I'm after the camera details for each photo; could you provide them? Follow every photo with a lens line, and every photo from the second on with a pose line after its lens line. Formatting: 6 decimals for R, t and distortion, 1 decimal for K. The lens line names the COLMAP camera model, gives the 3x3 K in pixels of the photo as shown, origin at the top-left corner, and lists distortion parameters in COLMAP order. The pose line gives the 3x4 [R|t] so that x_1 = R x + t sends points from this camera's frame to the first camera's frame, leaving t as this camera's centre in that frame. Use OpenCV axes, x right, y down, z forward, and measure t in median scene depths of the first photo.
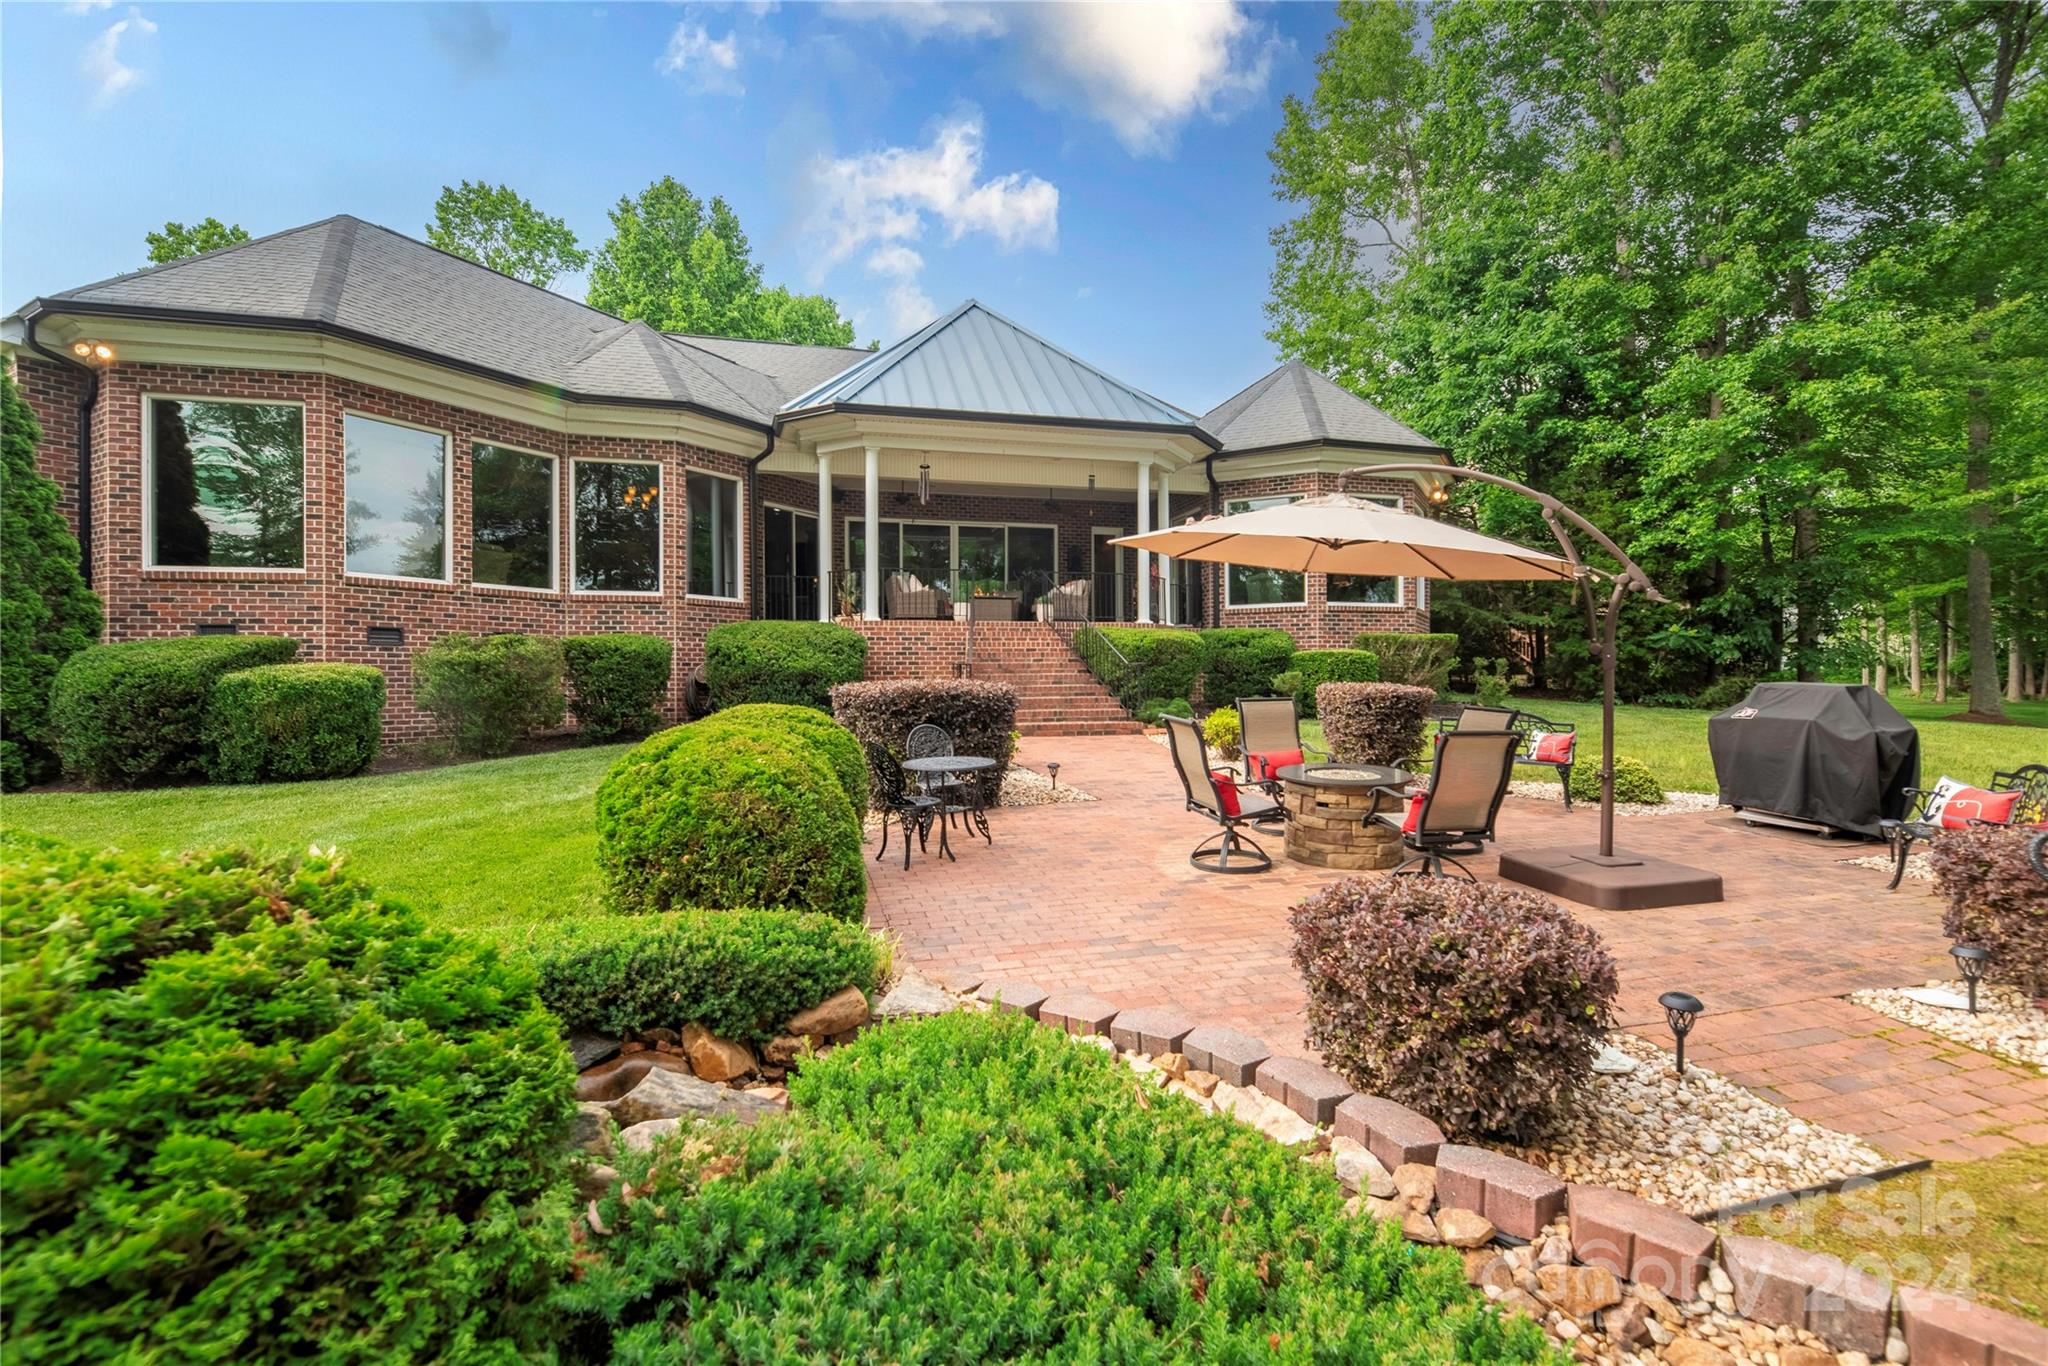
lens RADIAL K [[903.0, 0, 1024.7], [0, 903.0, 667.7], [0, 0, 1]] dist [-0.014075, 0.000103]
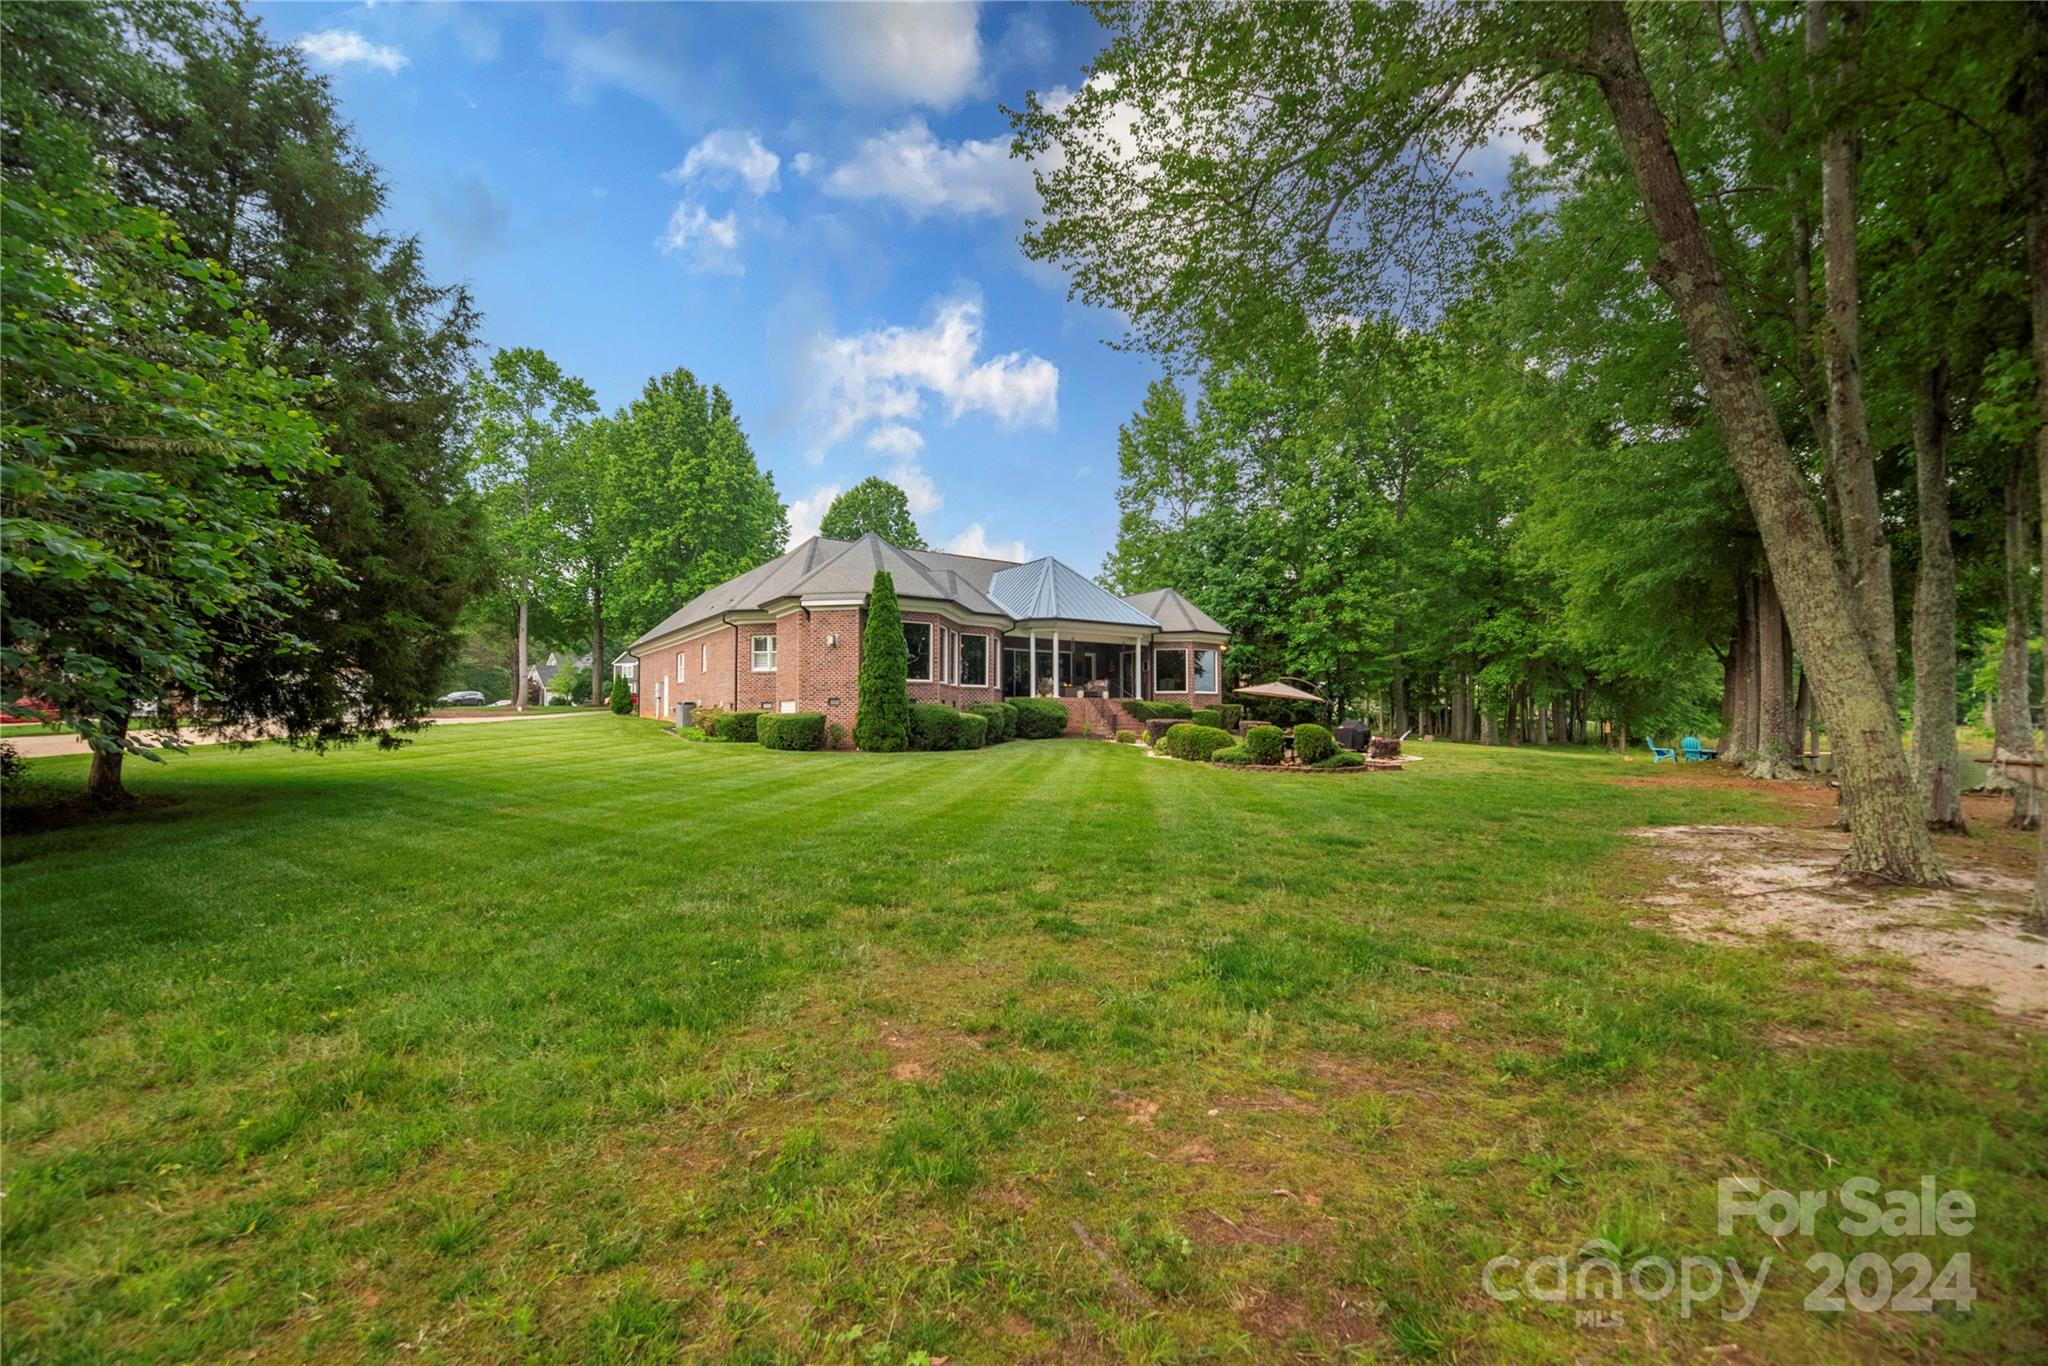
lens RADIAL K [[840.4, 0, 1032.1], [0, 840.4, 680.0], [0, 0, 1]] dist [-0.000436, -0.000328]
pose [[0.927196, 0.018506, 0.374119, -0.868262], [-0.000453, 0.998833, -0.048286, 0.007744], [-0.374576, 0.044601, 0.926123, -0.916084]]
